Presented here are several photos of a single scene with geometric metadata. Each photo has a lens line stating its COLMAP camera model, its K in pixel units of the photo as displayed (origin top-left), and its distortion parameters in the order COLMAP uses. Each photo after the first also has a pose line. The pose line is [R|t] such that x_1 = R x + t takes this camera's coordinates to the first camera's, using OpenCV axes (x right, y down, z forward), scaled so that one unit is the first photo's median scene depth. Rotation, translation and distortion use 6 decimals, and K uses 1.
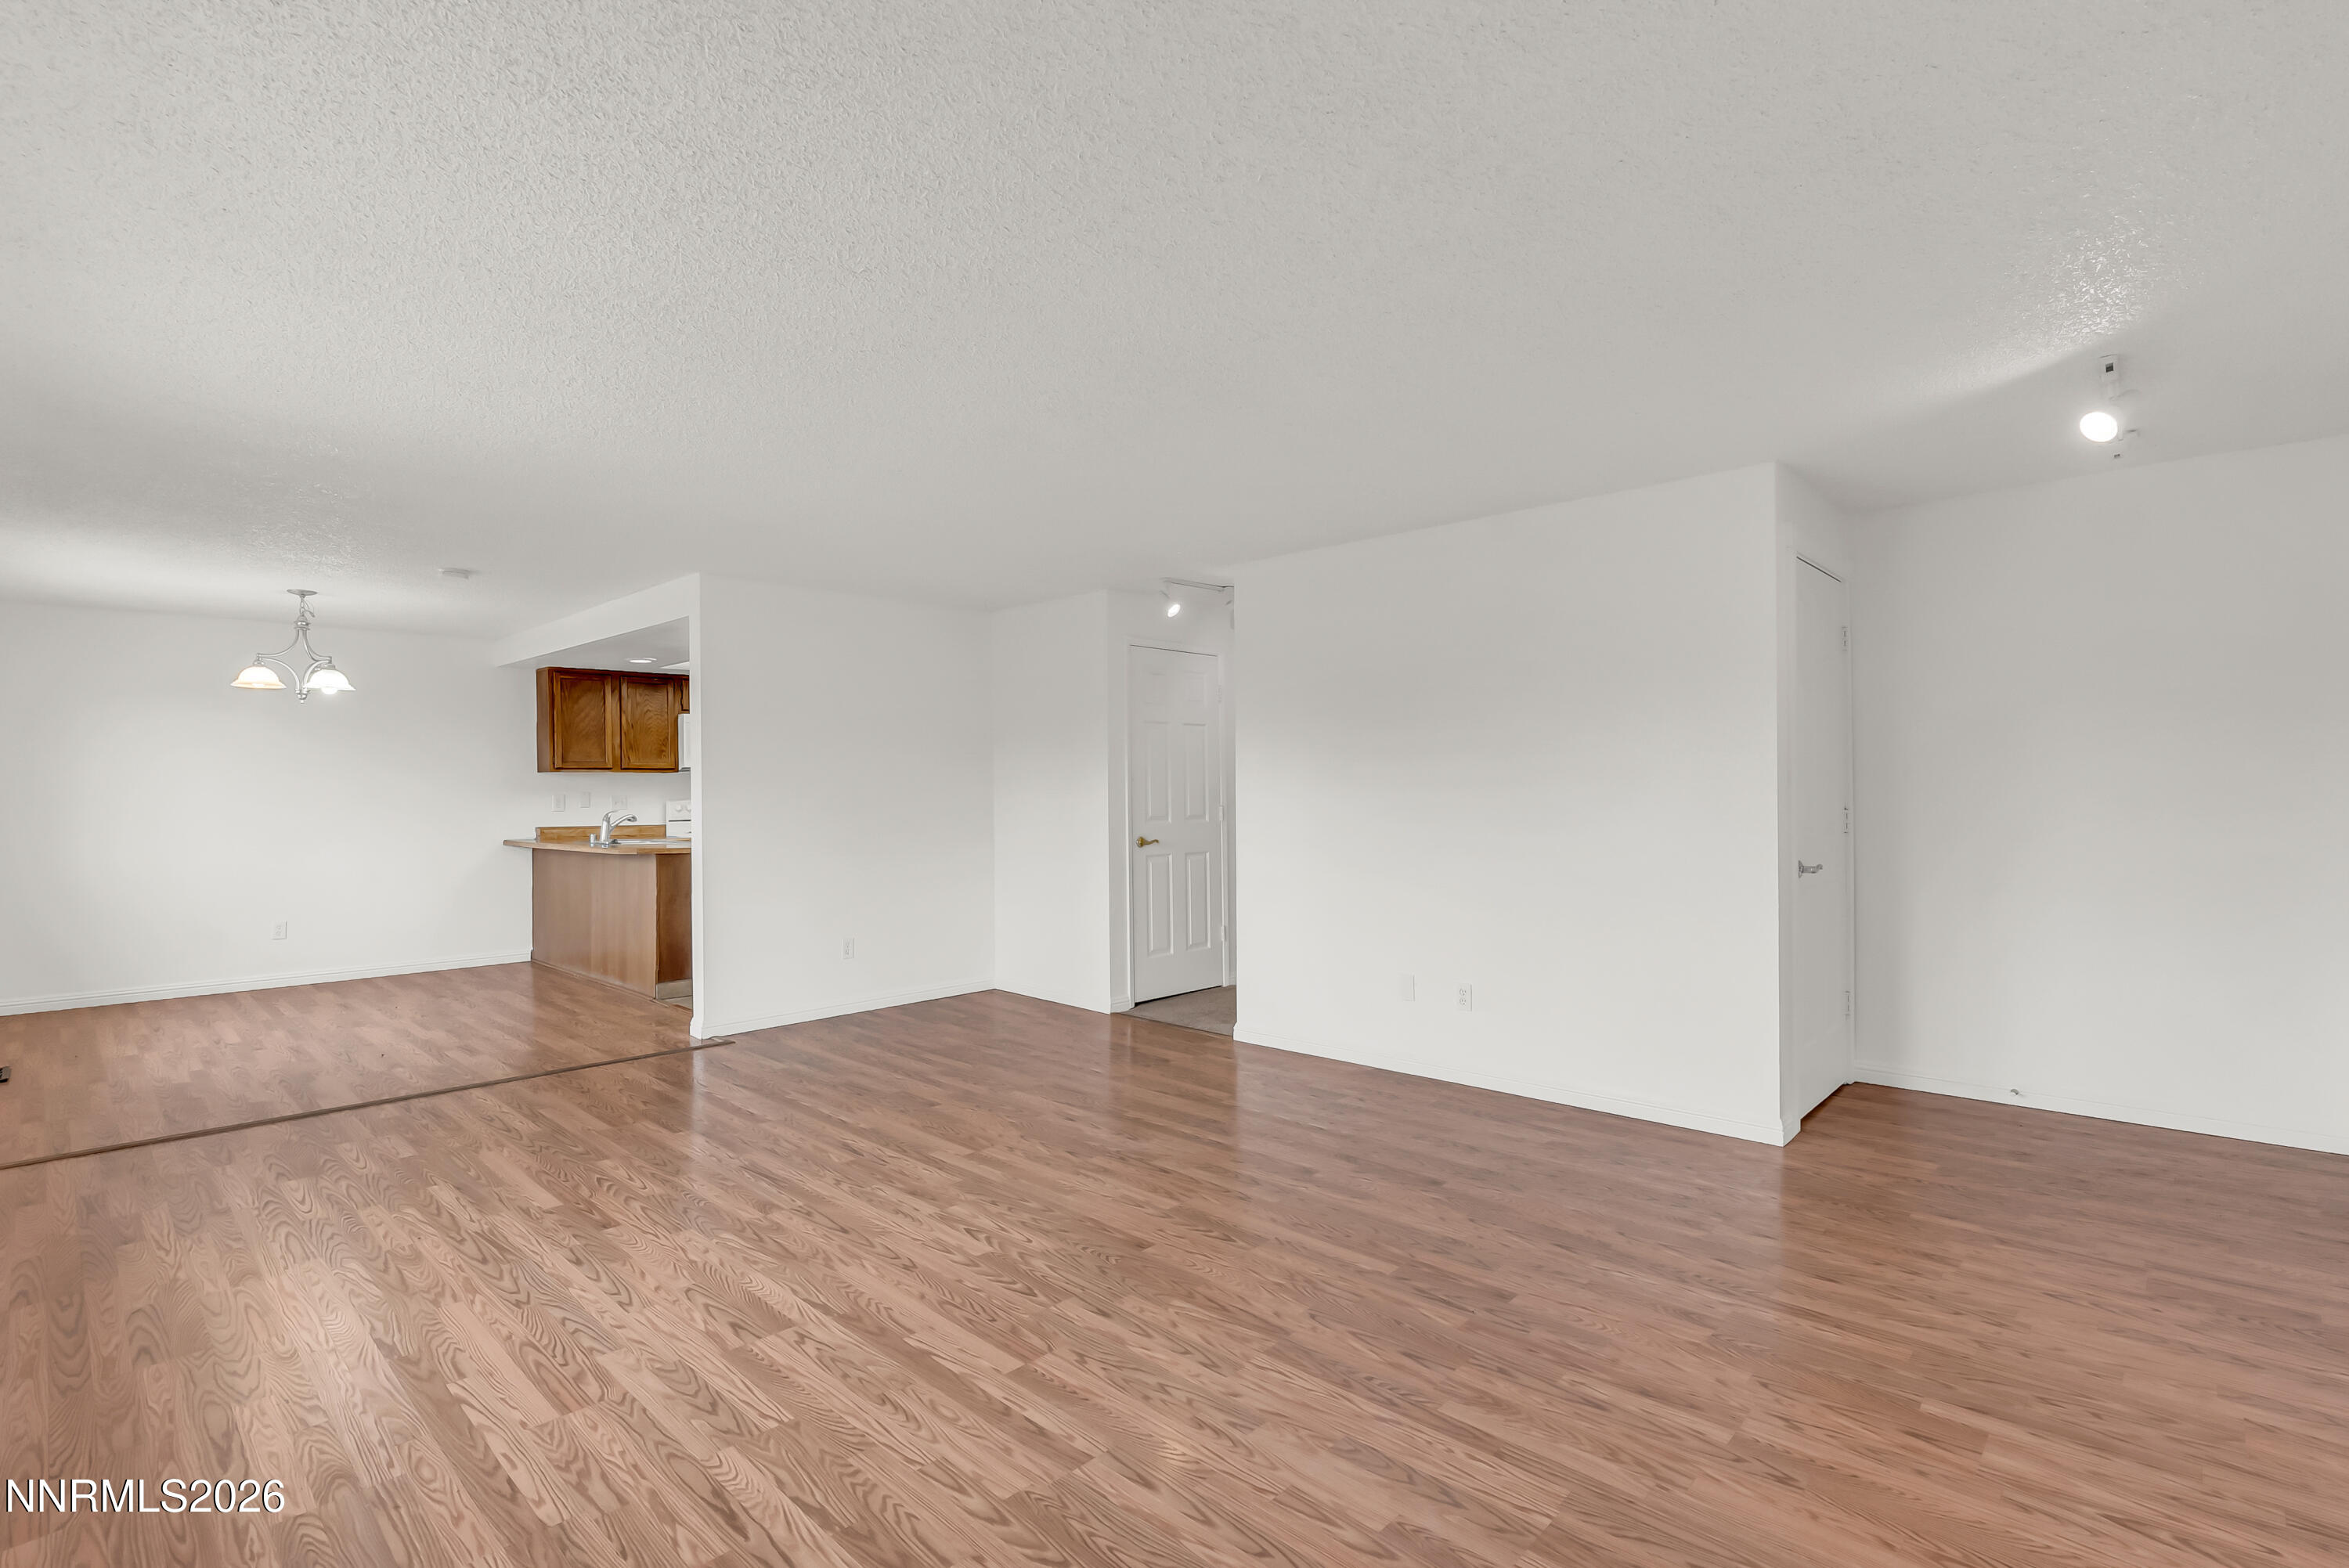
lens RADIAL K [[1072.4, 0, 1170.1], [0, 1072.4, 831.1], [0, 0, 1]] dist [-0.006233, 0.002896]
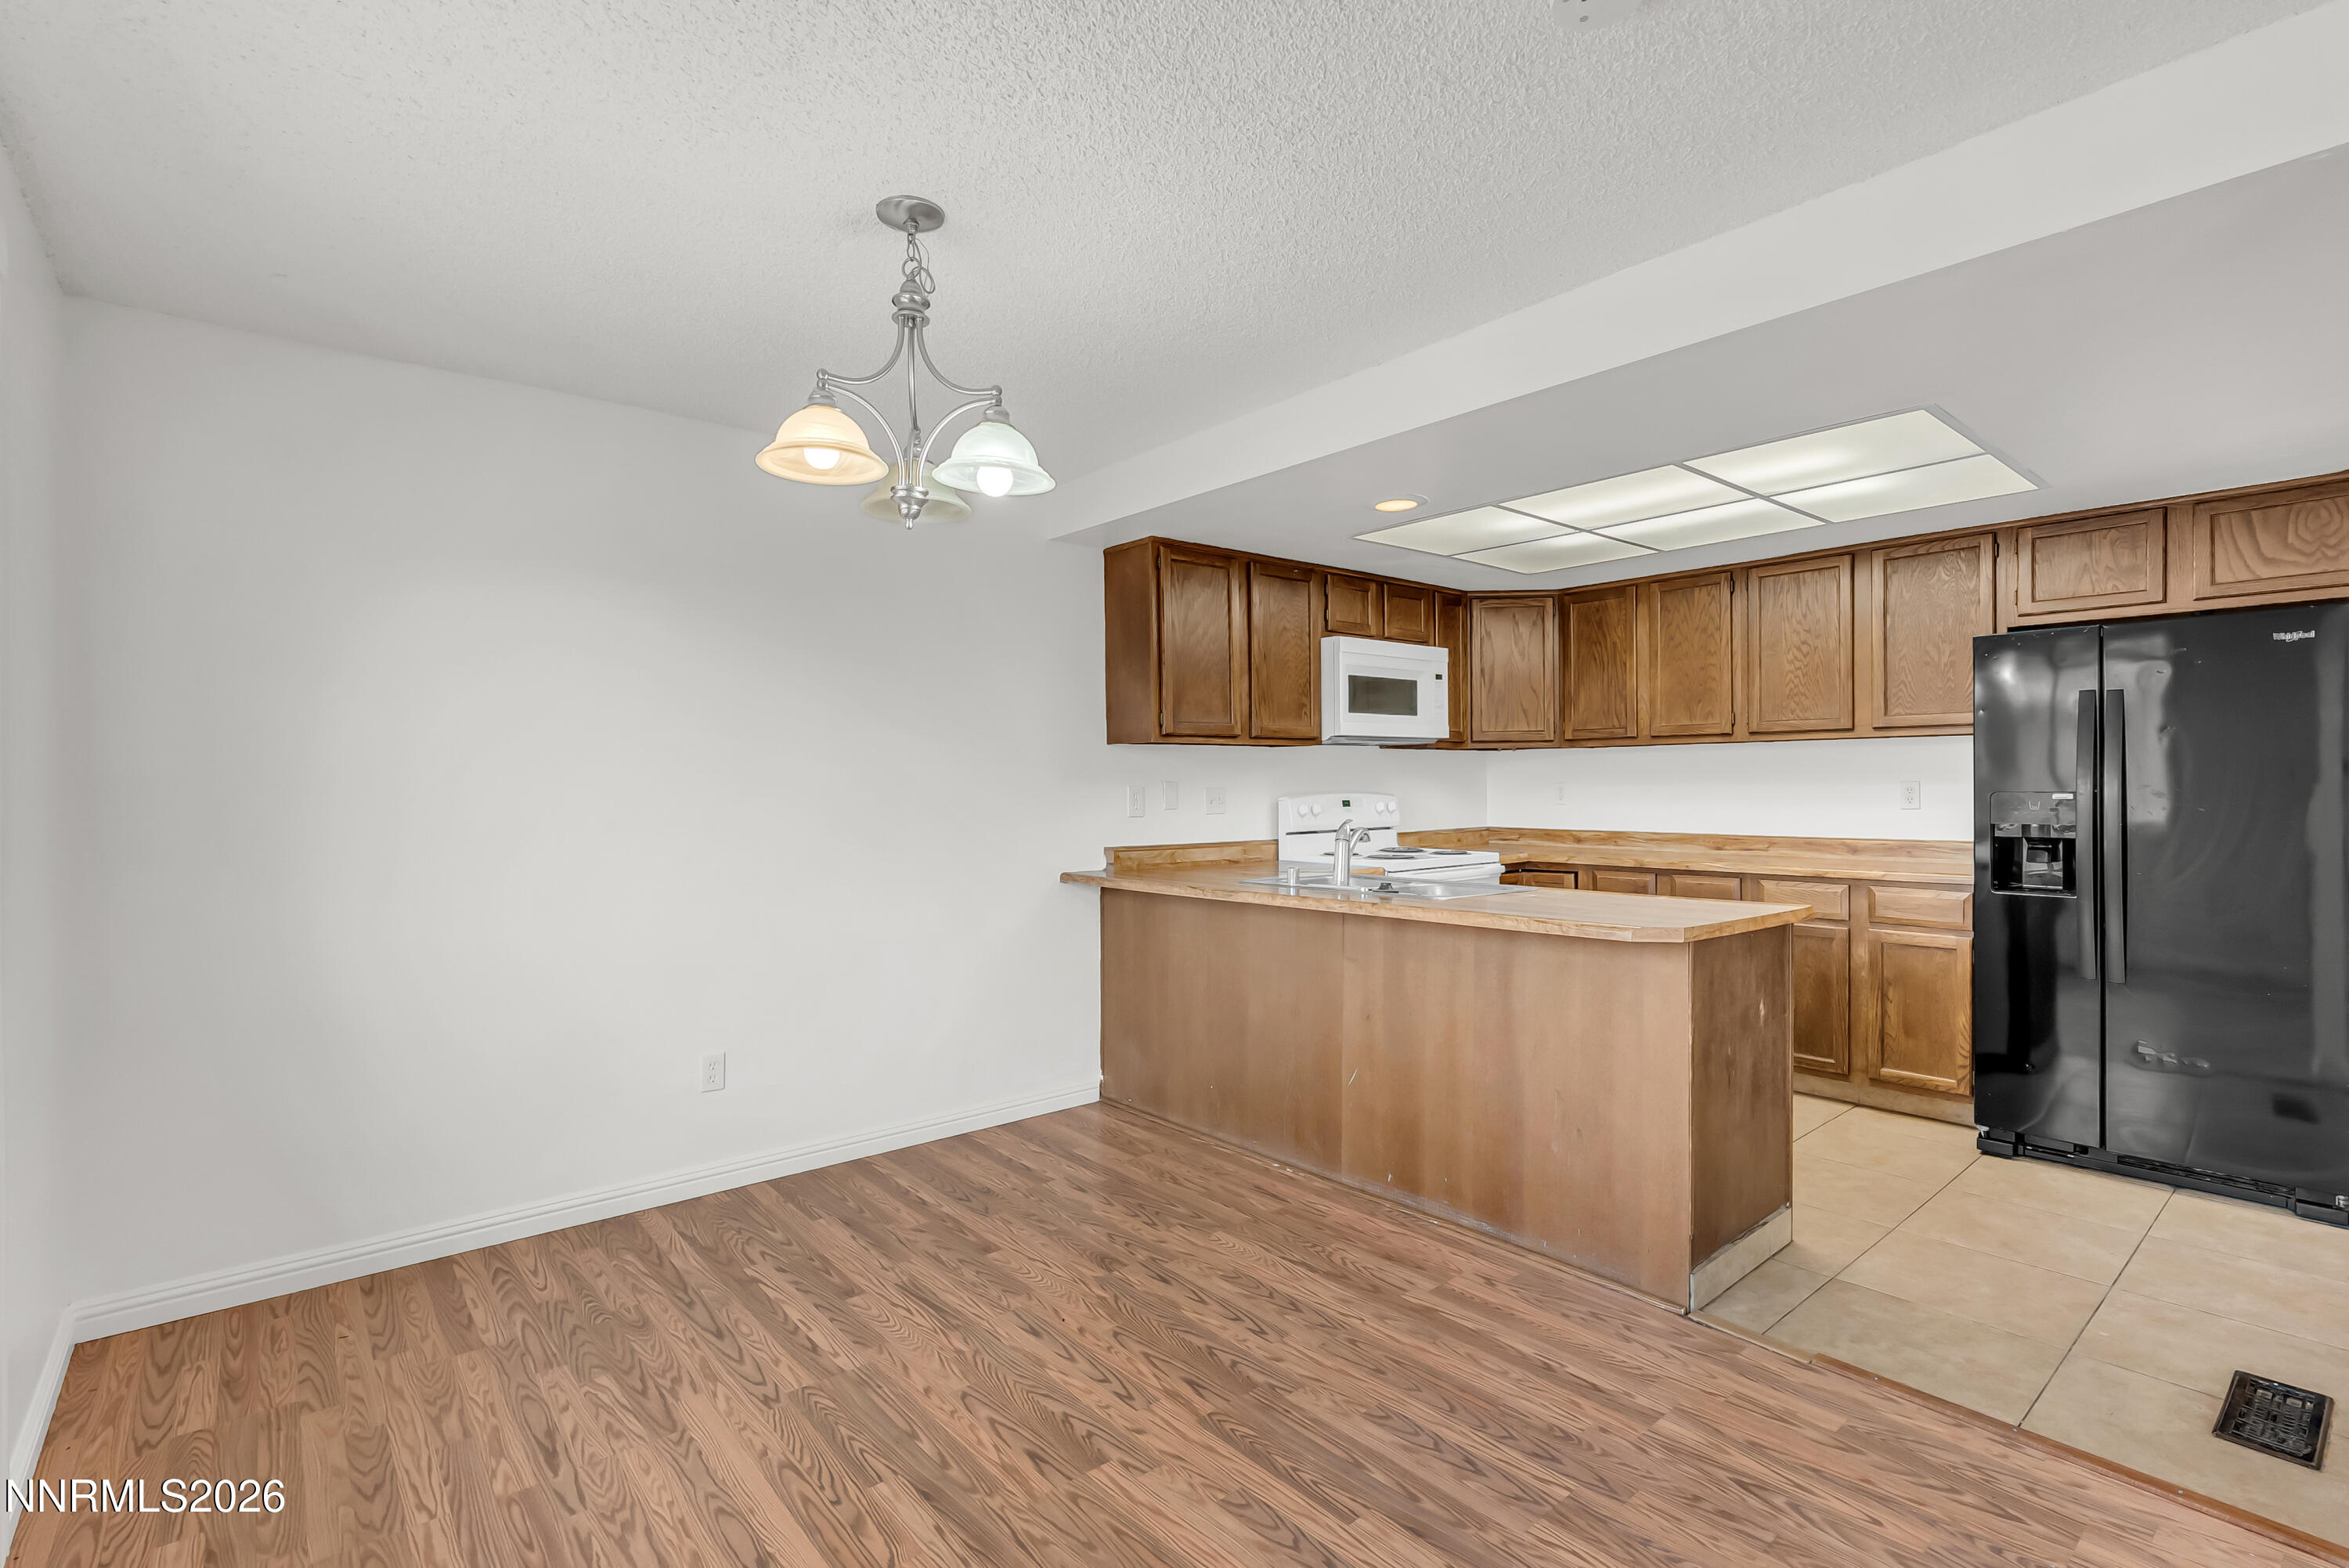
lens RADIAL K [[1072.4, 0, 1161.4], [0, 1072.4, 776.4], [0, 0, 1]] dist [-0.006233, 0.002896]
pose [[0.992686, -0.005022, -0.120618, -0.200988], [-0.000015, 0.999129, -0.041728, -0.006693], [0.120723, 0.041424, 0.991822, 0.192380]]
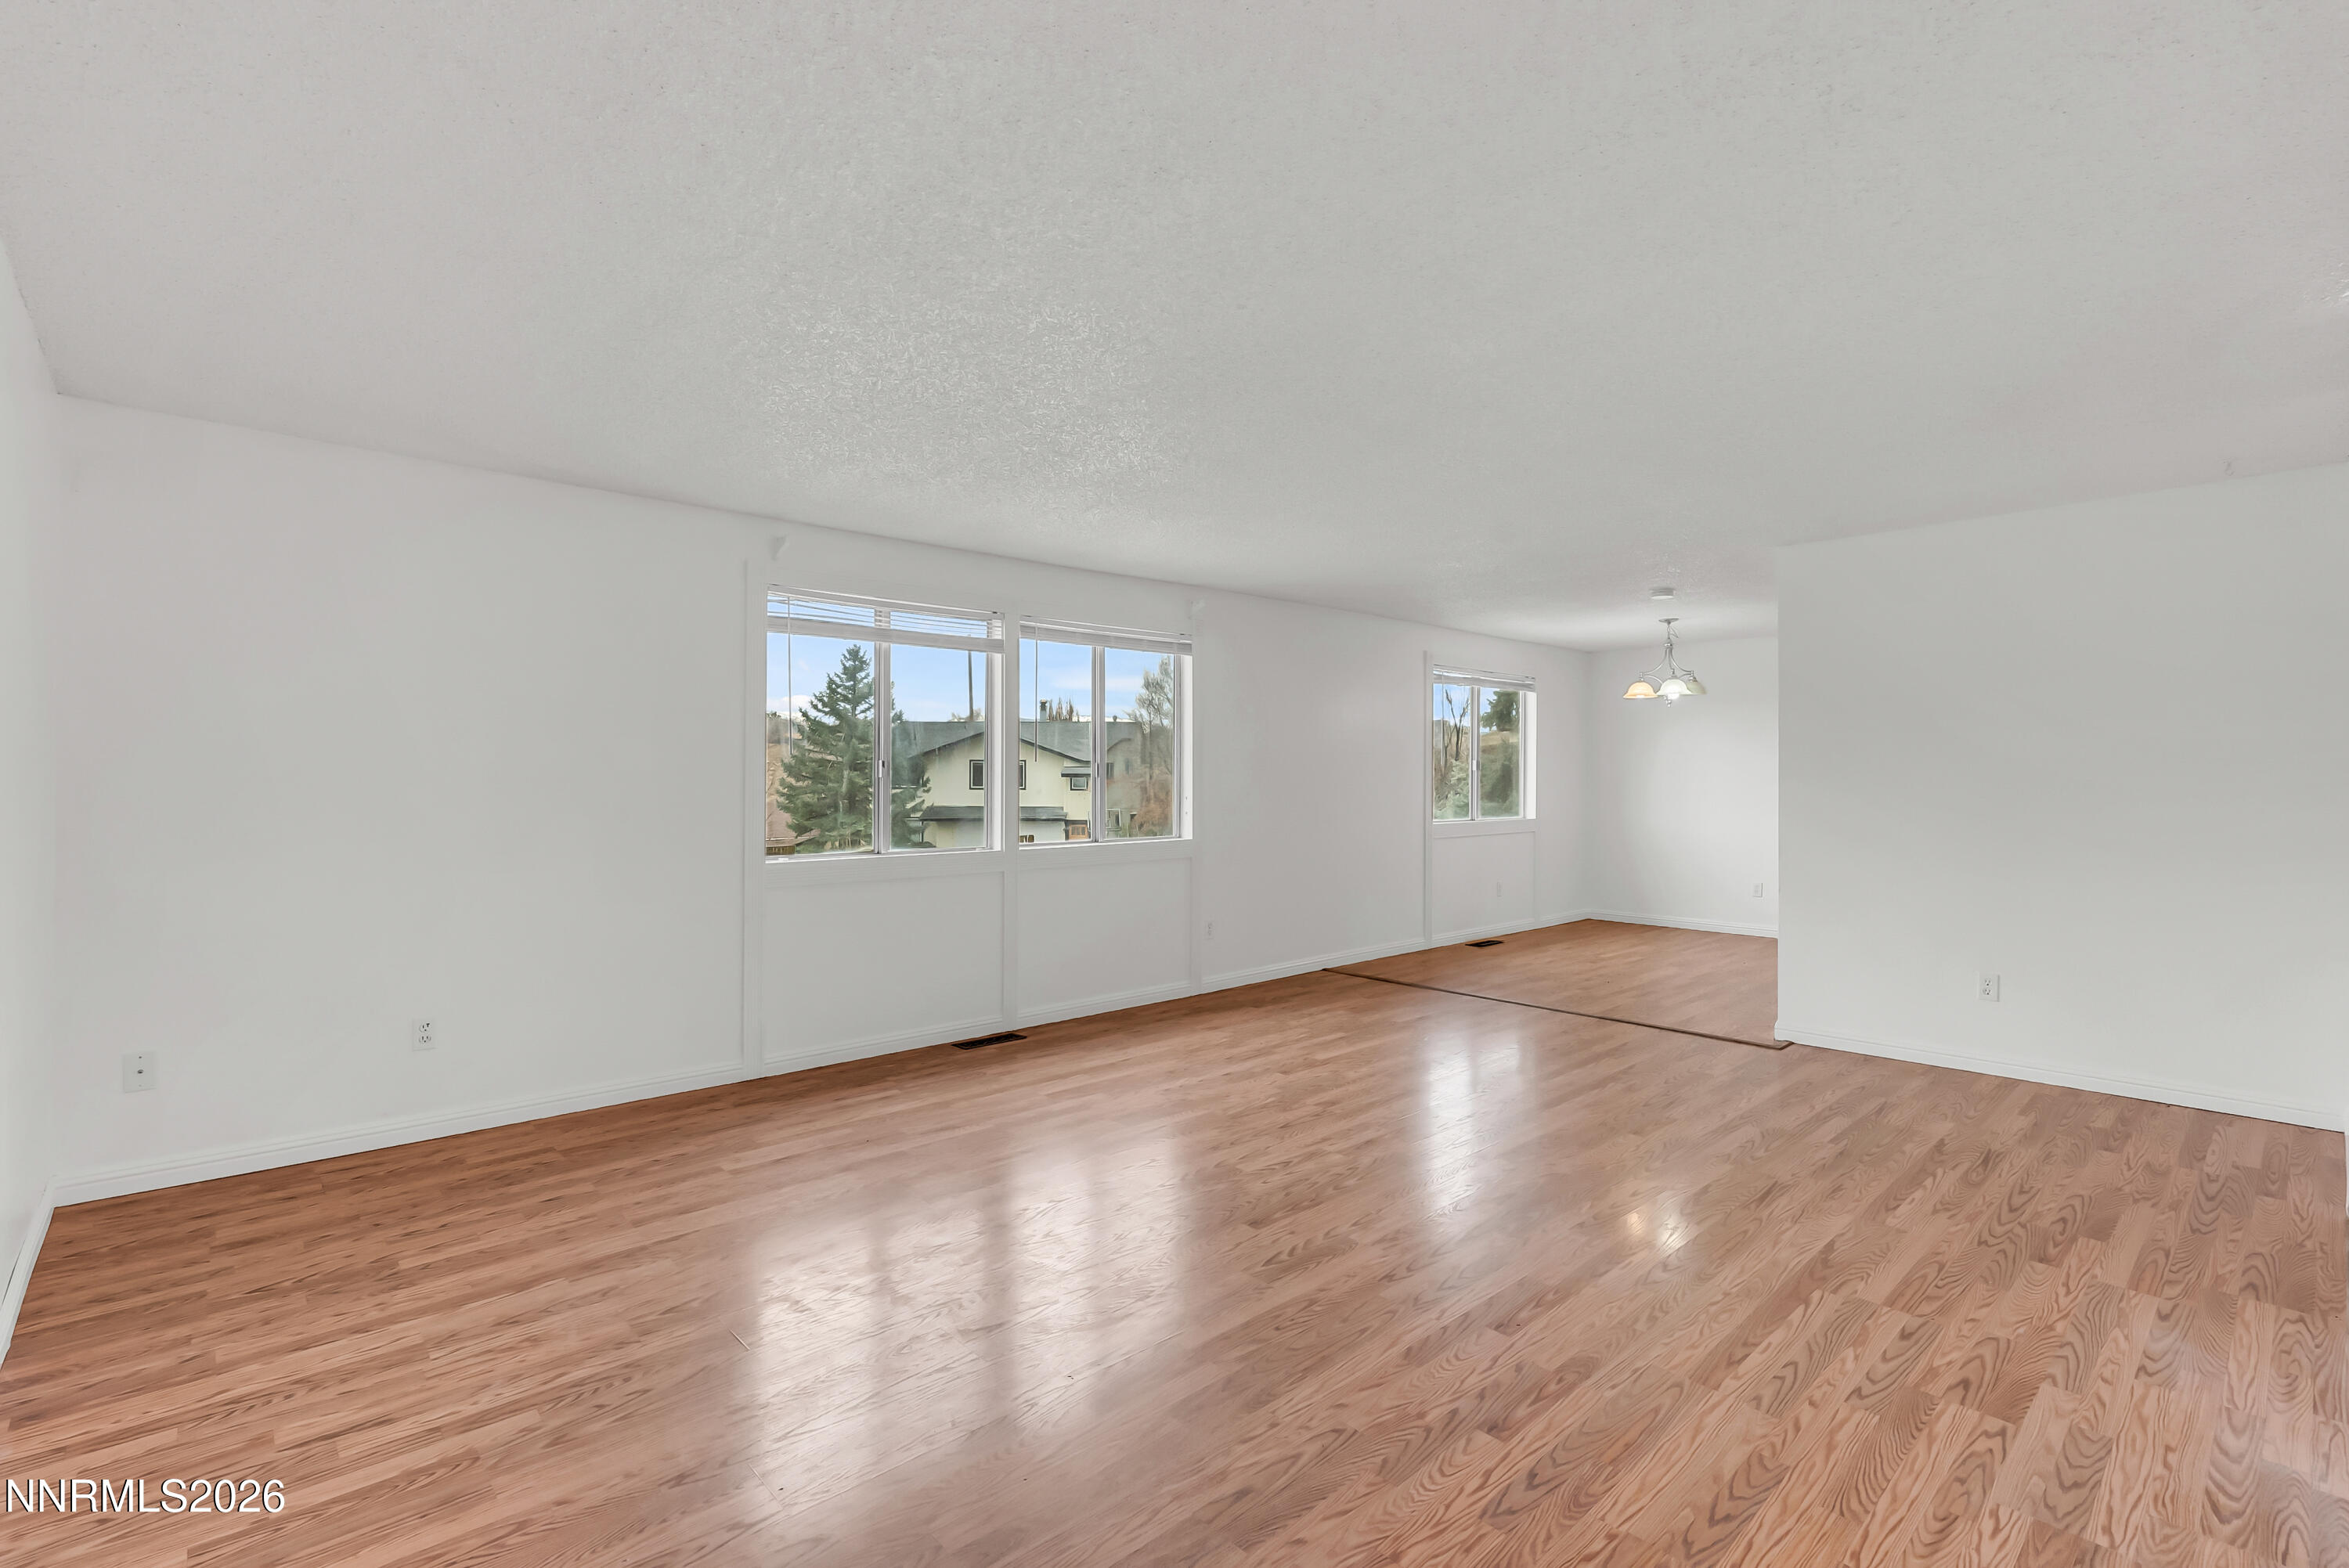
lens RADIAL K [[1072.4, 0, 1162.5], [0, 1072.4, 784.4], [0, 0, 1]] dist [-0.006233, 0.002896]
pose [[-0.076459, 0.008114, -0.997040, 1.101487], [-0.038889, 0.999182, 0.011114, -0.040081], [0.996314, 0.039624, -0.076081, 1.086642]]
